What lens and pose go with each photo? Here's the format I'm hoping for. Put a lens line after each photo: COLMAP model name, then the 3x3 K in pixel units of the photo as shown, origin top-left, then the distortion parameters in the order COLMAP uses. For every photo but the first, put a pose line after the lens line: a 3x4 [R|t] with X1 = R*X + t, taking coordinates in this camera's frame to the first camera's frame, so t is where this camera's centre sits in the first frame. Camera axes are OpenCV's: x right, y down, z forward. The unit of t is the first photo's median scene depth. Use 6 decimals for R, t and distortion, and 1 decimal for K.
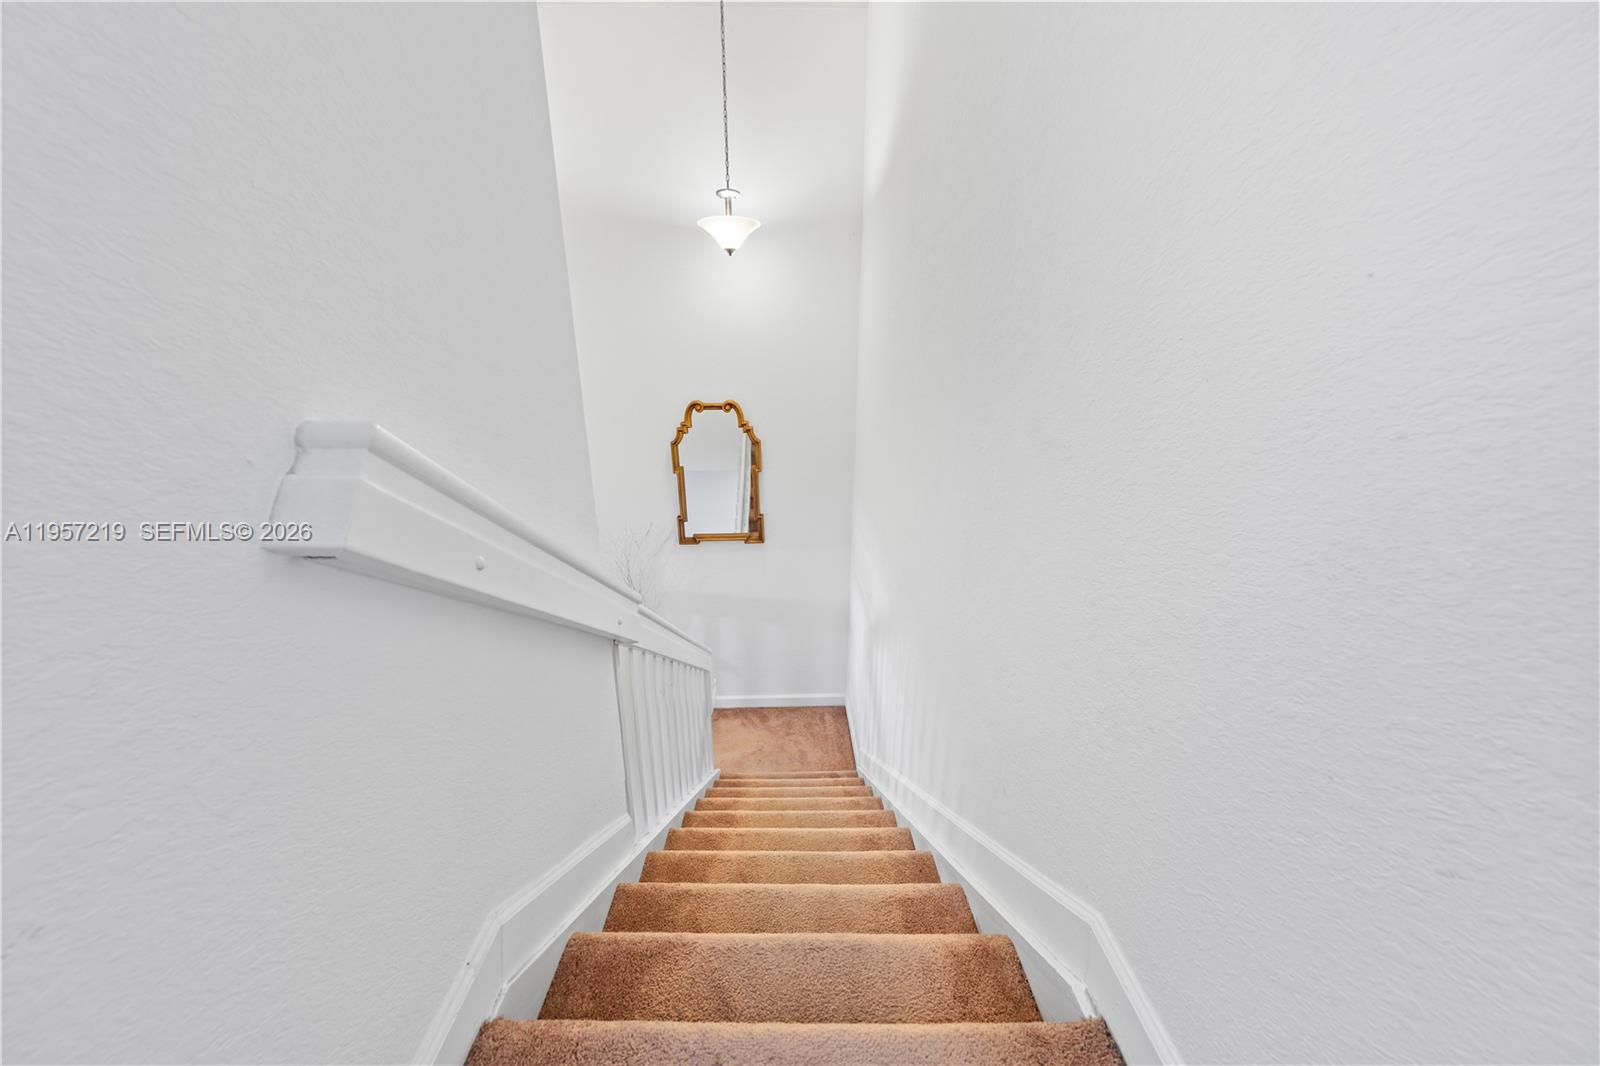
lens RADIAL K [[543.1, 0, 800.2], [0, 543.1, 529.9], [0, 0, 1]] dist [-0.000935, -0.000282]
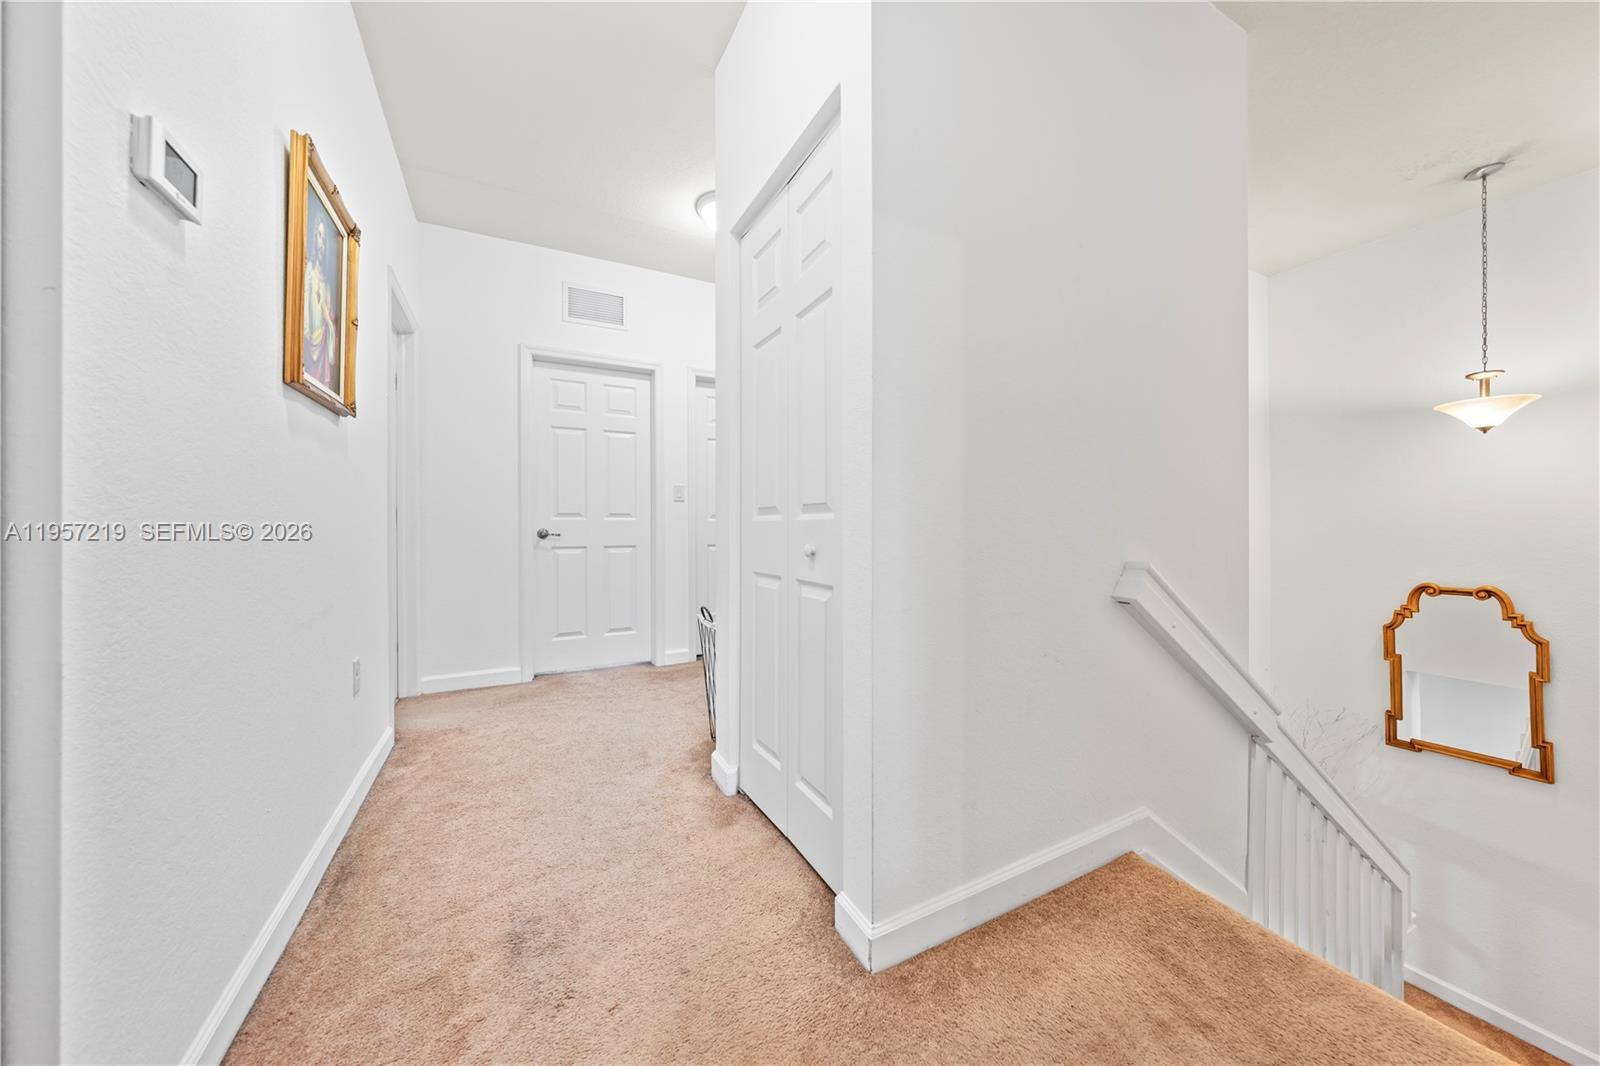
lens RADIAL K [[543.1, 0, 810.9], [0, 543.1, 526.5], [0, 0, 1]] dist [-0.000935, -0.000282]
pose [[0.458432, -0.004867, -0.888716, 0.131364], [-0.273500, 0.950683, -0.146287, 0.077756], [0.845599, 0.310126, 0.434492, -0.261390]]
